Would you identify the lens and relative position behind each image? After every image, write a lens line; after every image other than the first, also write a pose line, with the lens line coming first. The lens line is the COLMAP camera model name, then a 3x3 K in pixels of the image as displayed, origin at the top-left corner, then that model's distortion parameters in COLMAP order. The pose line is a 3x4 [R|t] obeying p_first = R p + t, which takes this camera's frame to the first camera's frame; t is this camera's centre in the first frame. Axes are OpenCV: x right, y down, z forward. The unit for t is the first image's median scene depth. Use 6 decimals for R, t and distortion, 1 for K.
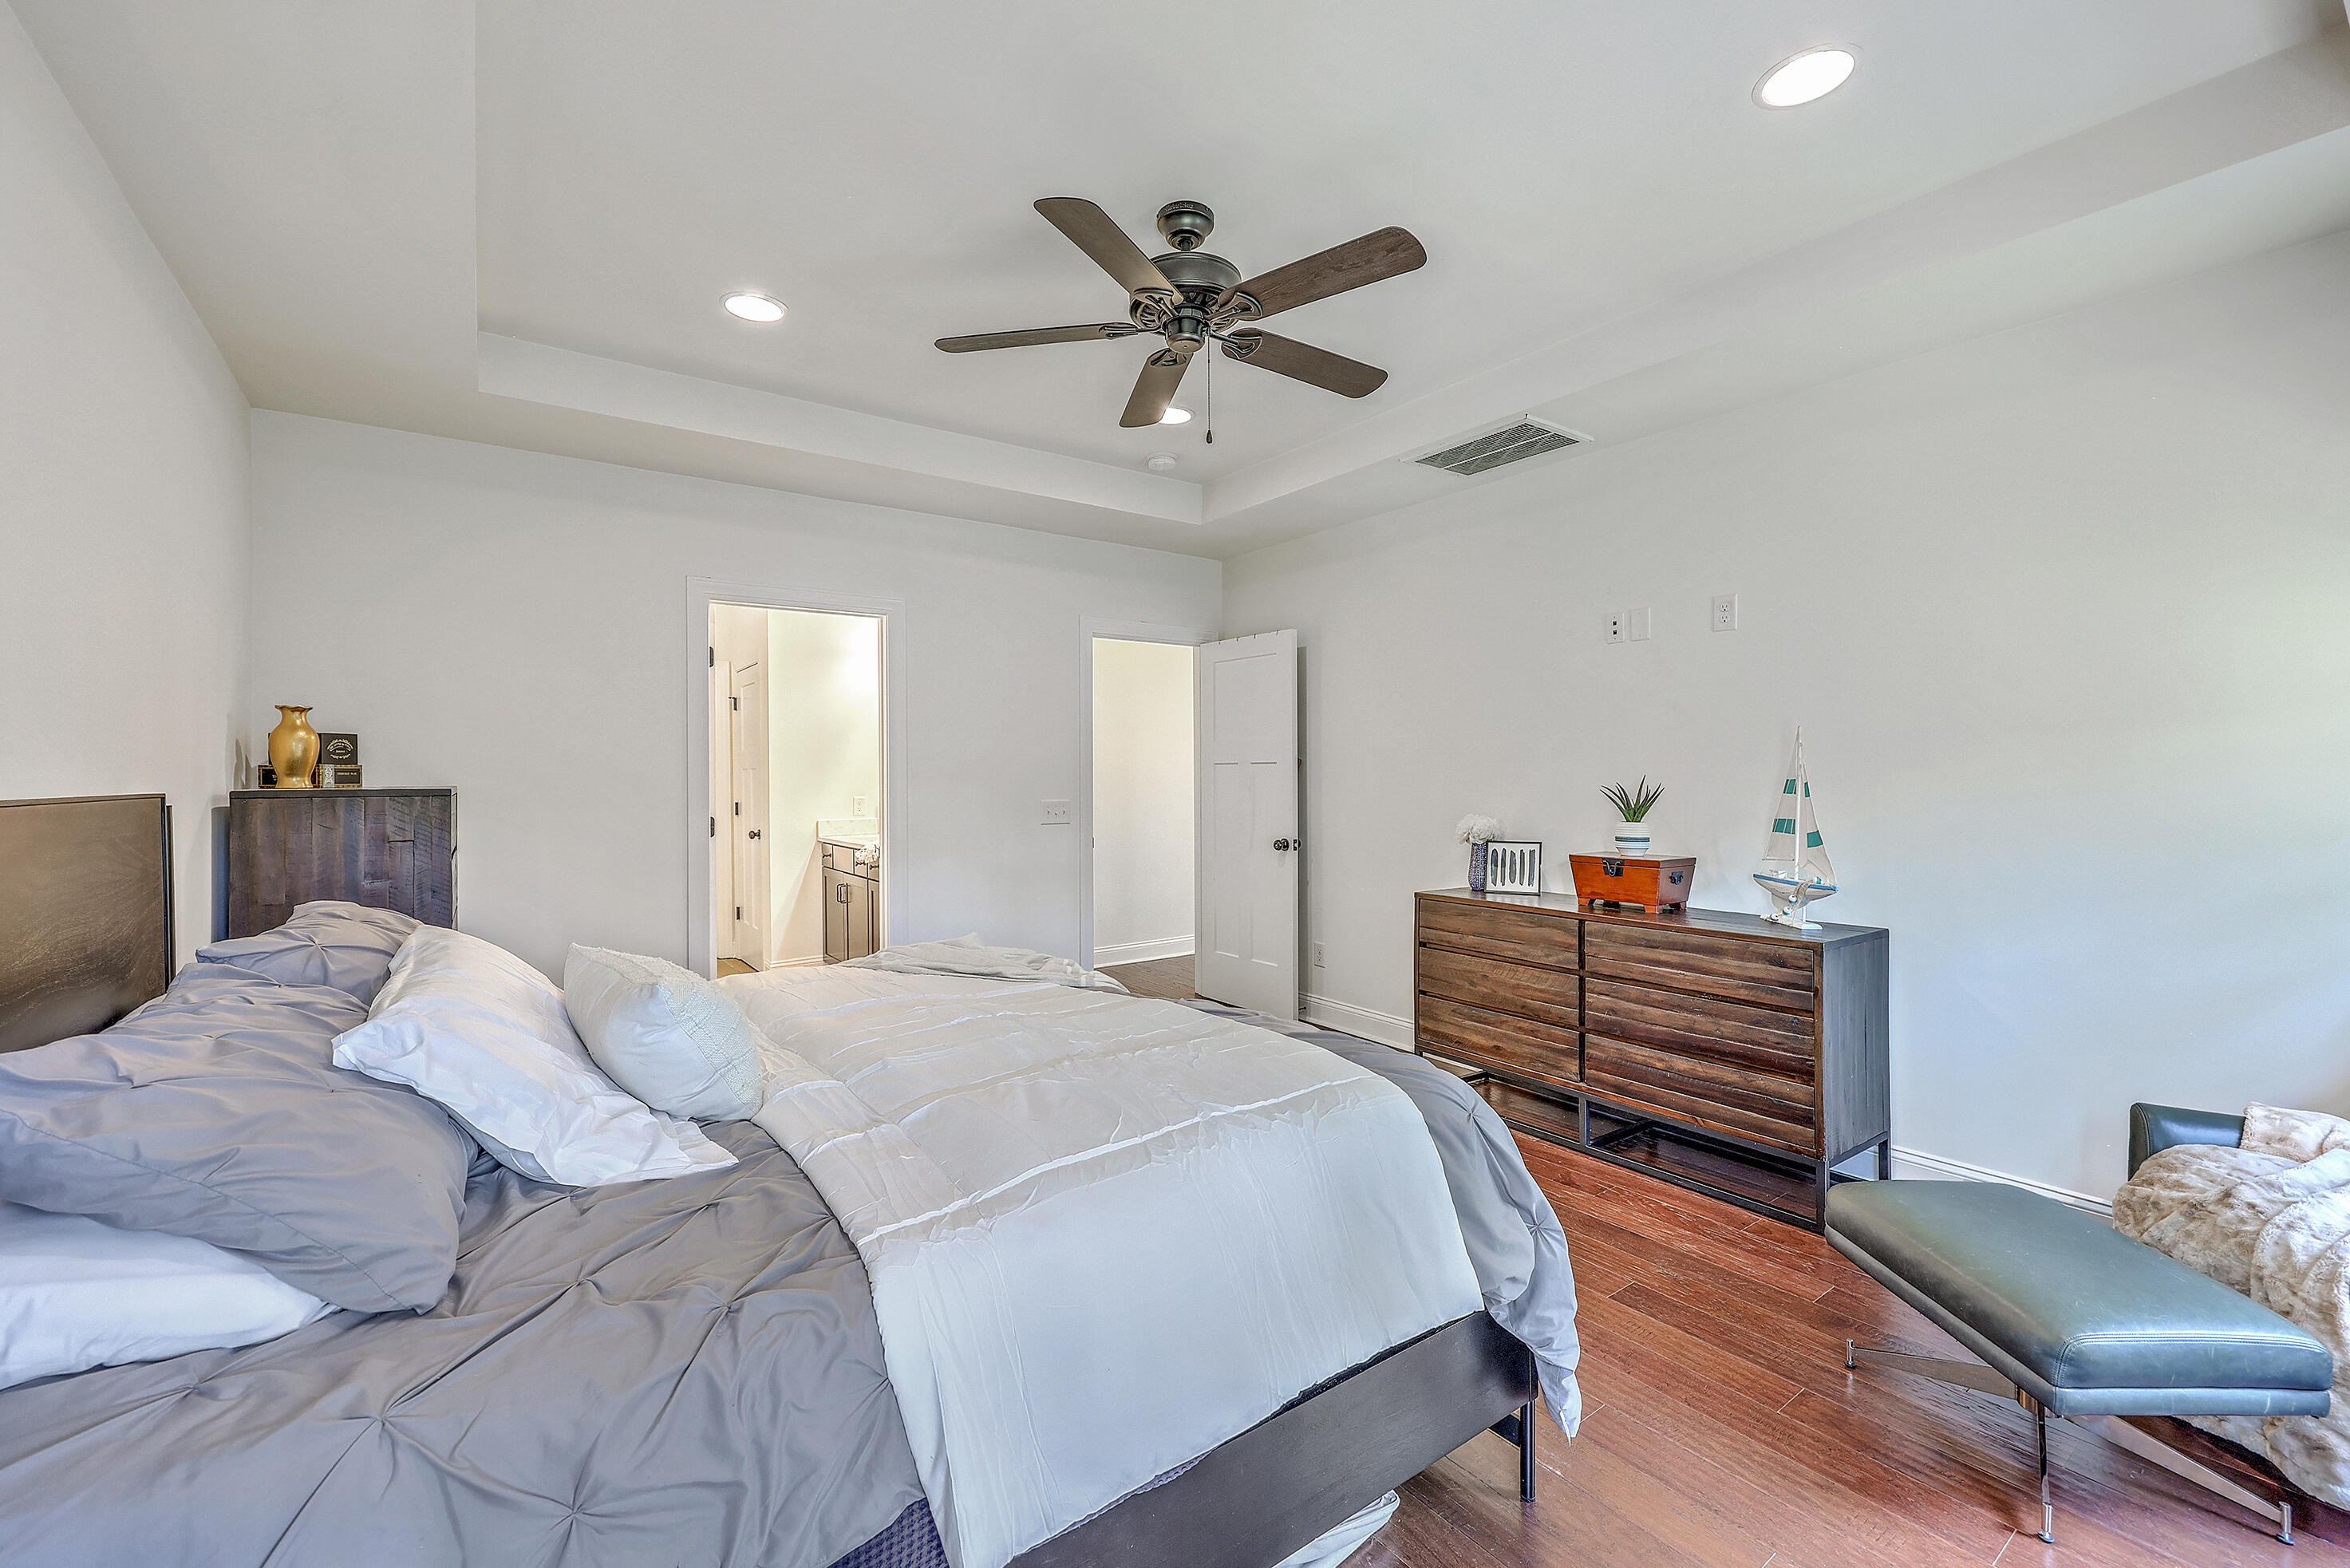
lens RADIAL K [[952.8, 0, 1155.8], [0, 952.8, 766.2], [0, 0, 1]] dist [-0.002504, -0.000697]
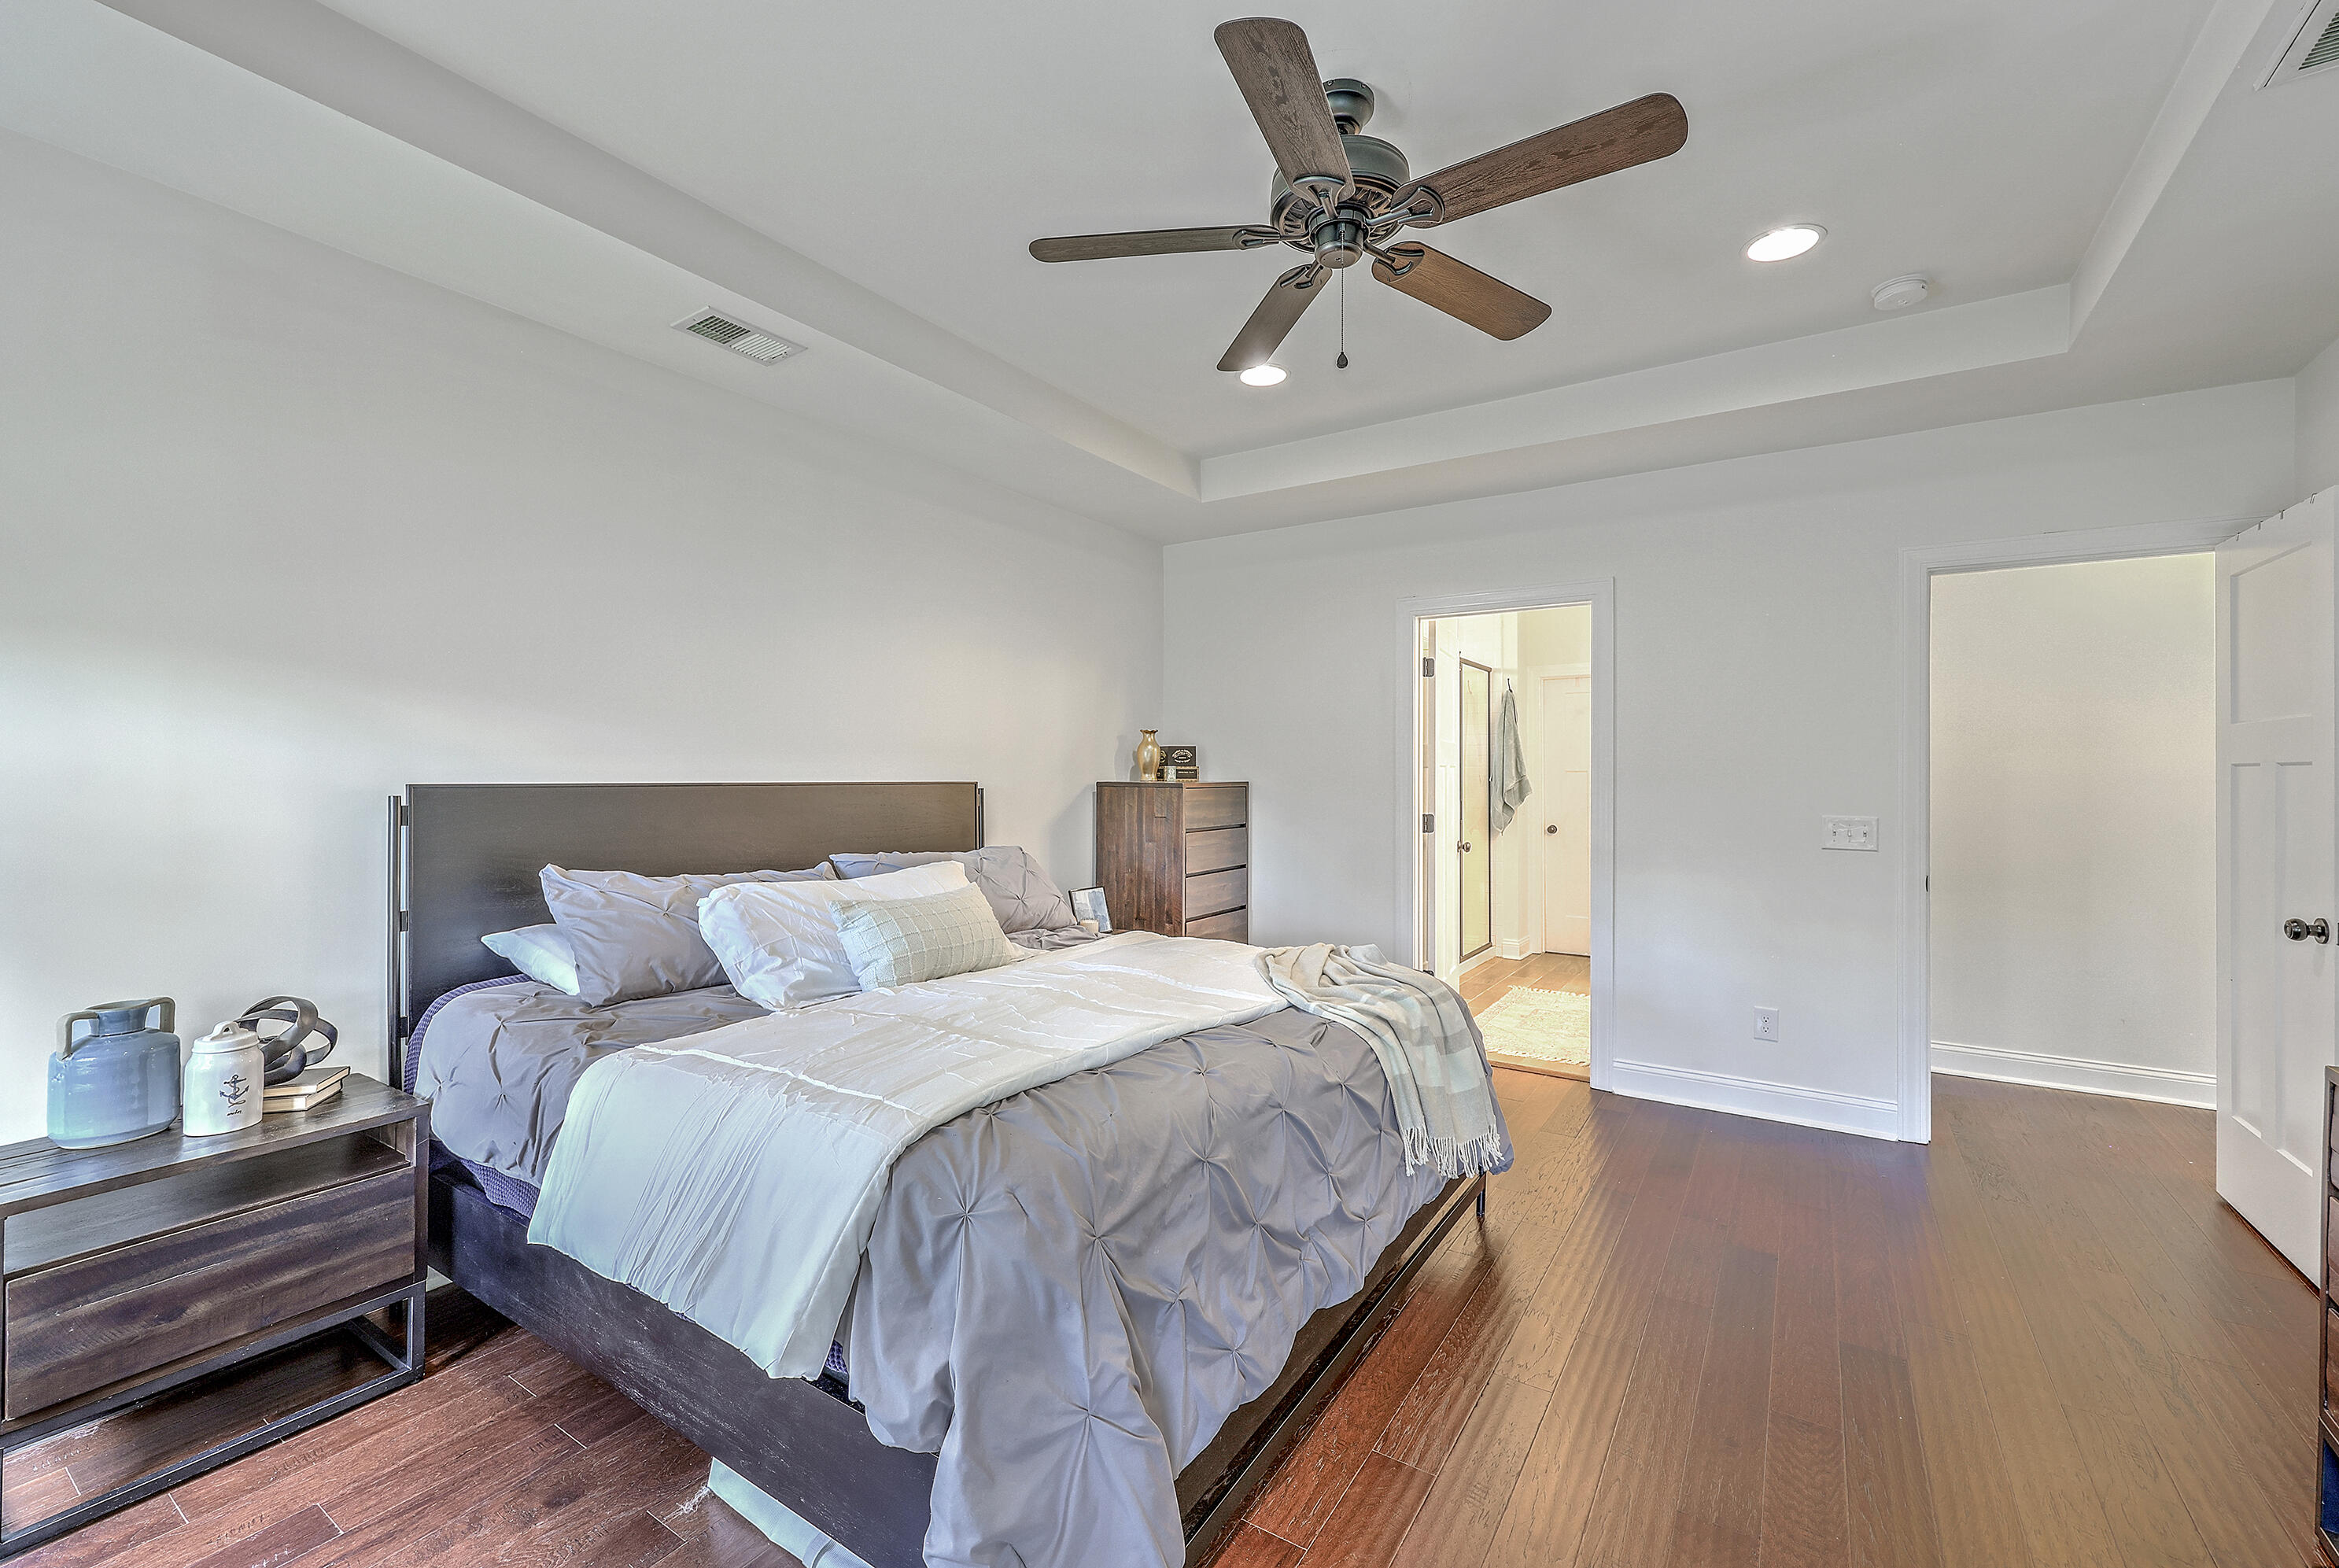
lens RADIAL K [[948.4, 0, 1151.8], [0, 948.4, 784.4], [0, 0, 1]] dist [-0.002504, -0.000697]
pose [[0.347086, 0.018183, -0.937657, 0.554350], [-0.001369, 0.999821, 0.018882, -0.001393], [0.937832, -0.005270, 0.347049, 0.413715]]
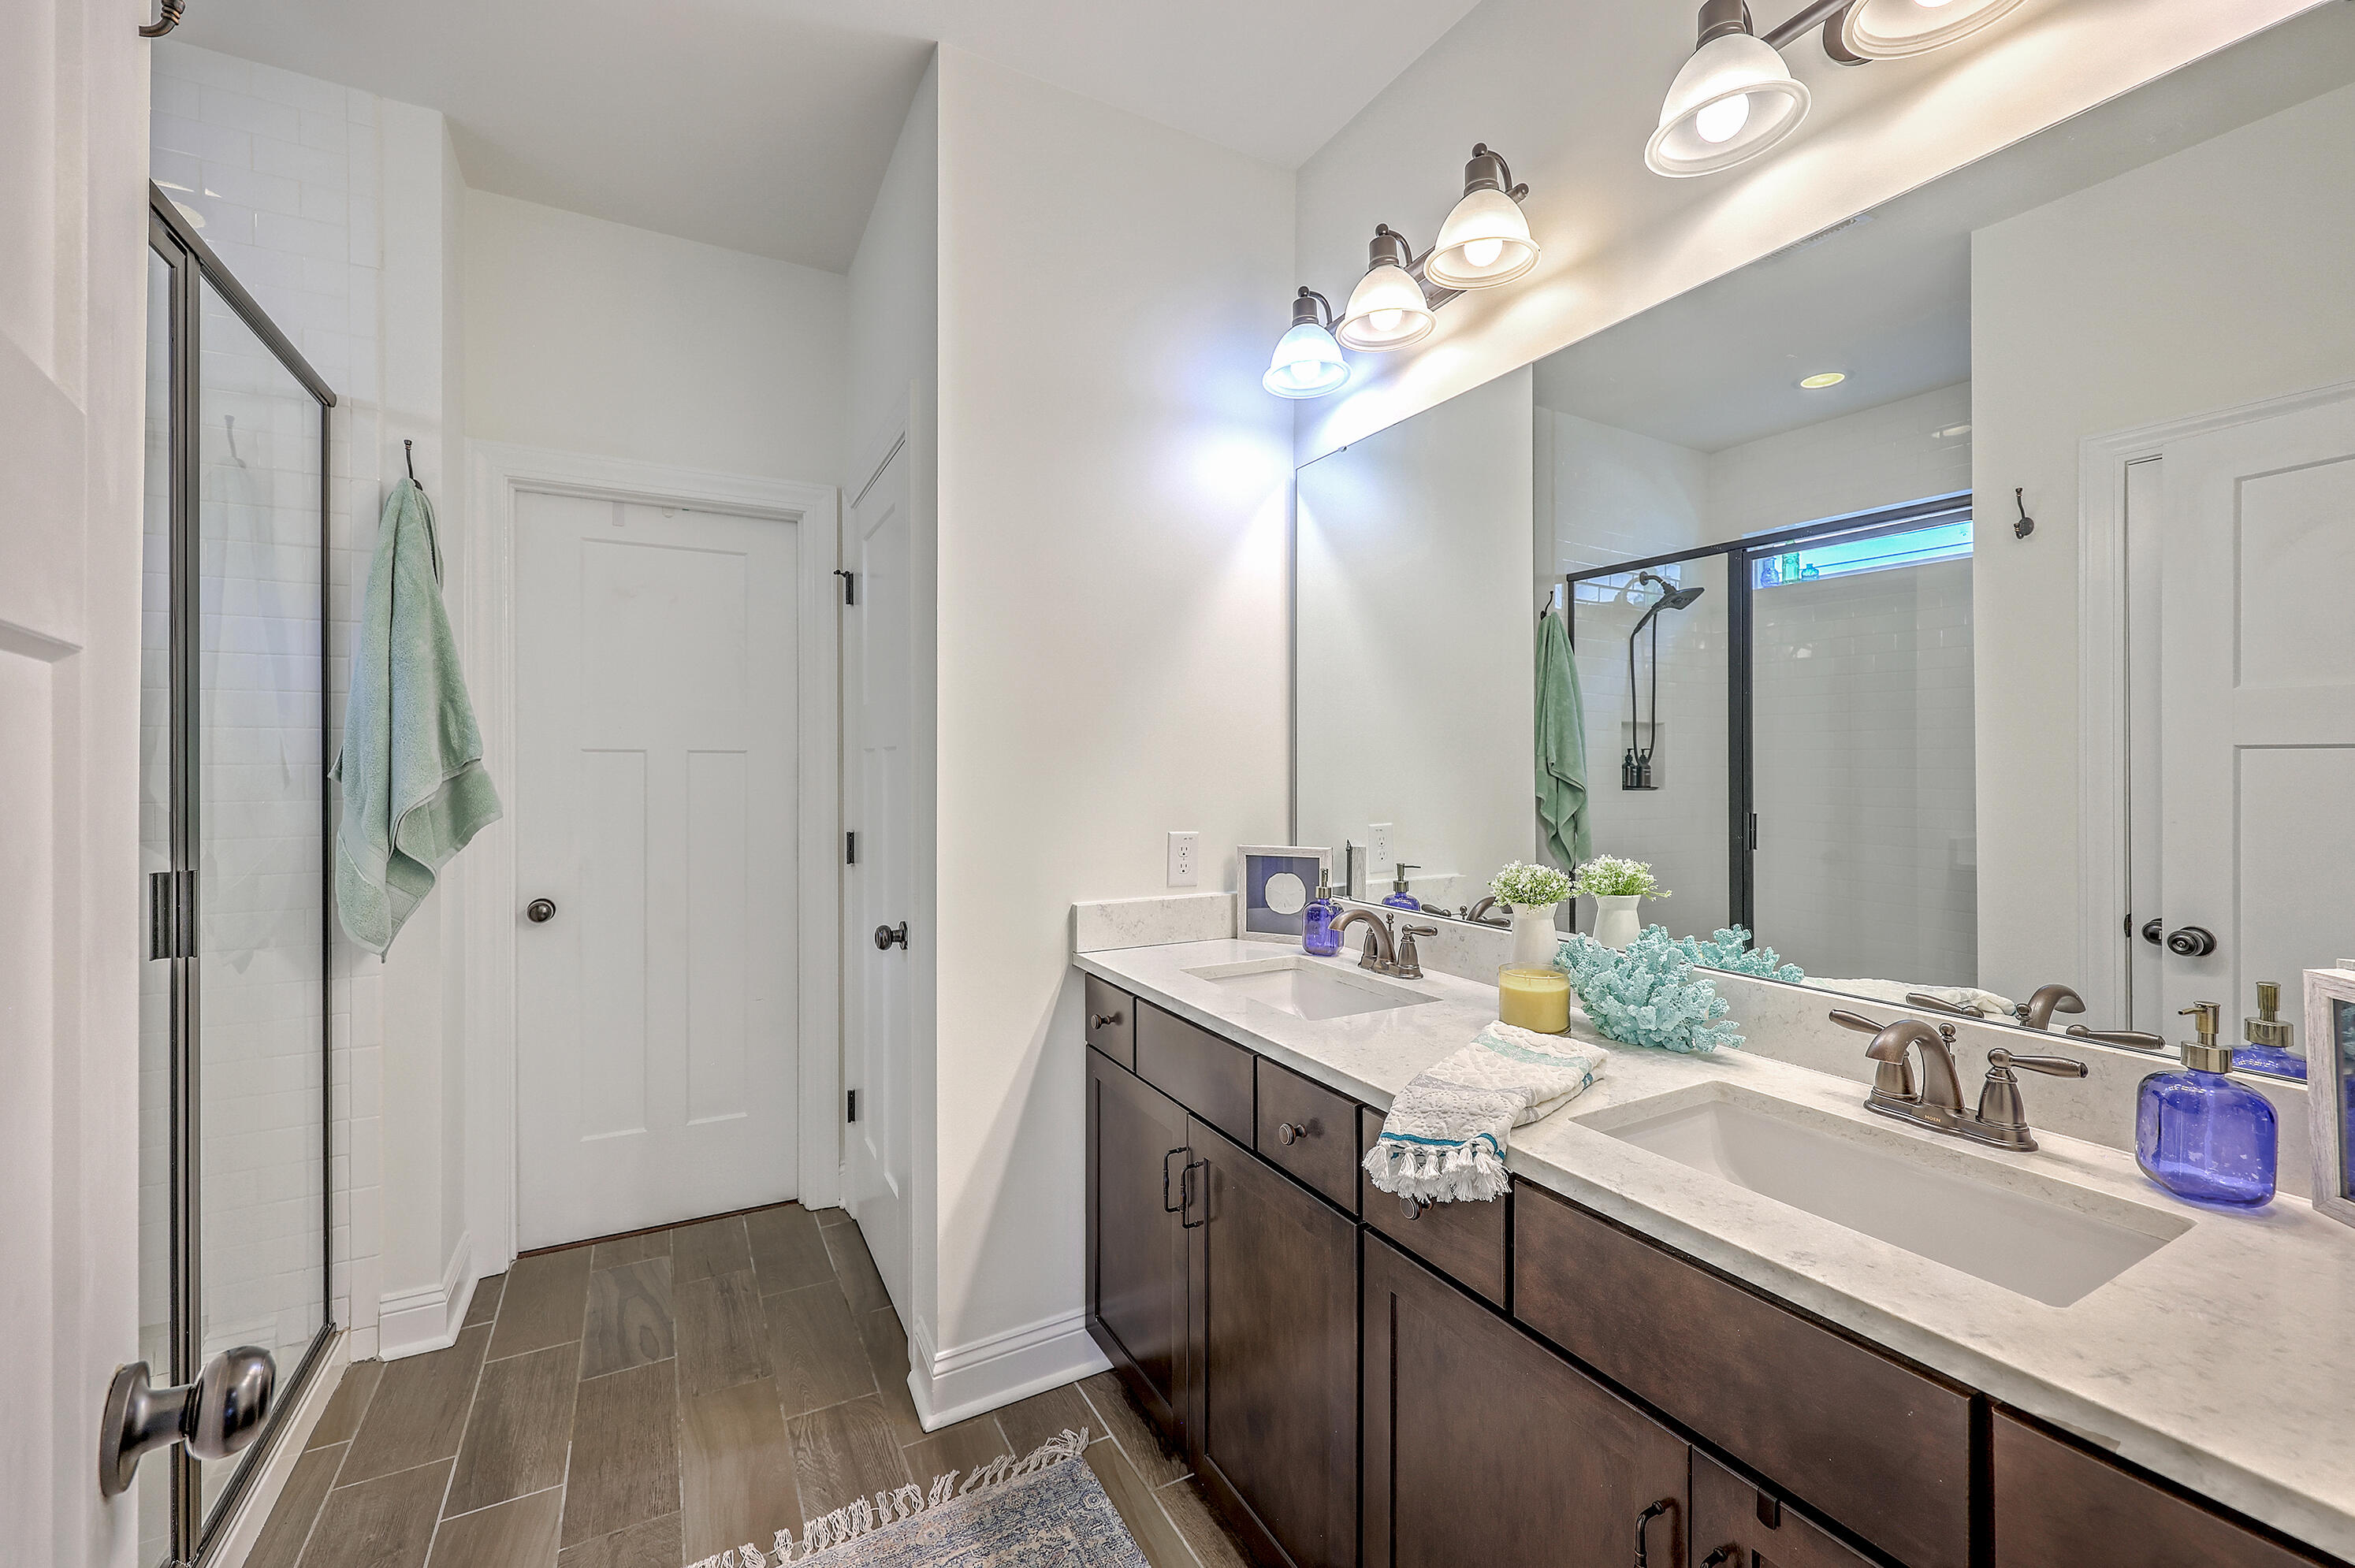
lens RADIAL K [[954.7, 0, 1179.4], [0, 954.7, 779.2], [0, 0, 1]] dist [-0.002504, -0.000697]
pose [[0.993465, 0.014458, -0.113220, -0.542470], [-0.014233, 0.999895, 0.002803, 0.021705], [0.113248, -0.001173, 0.993566, 1.298267]]
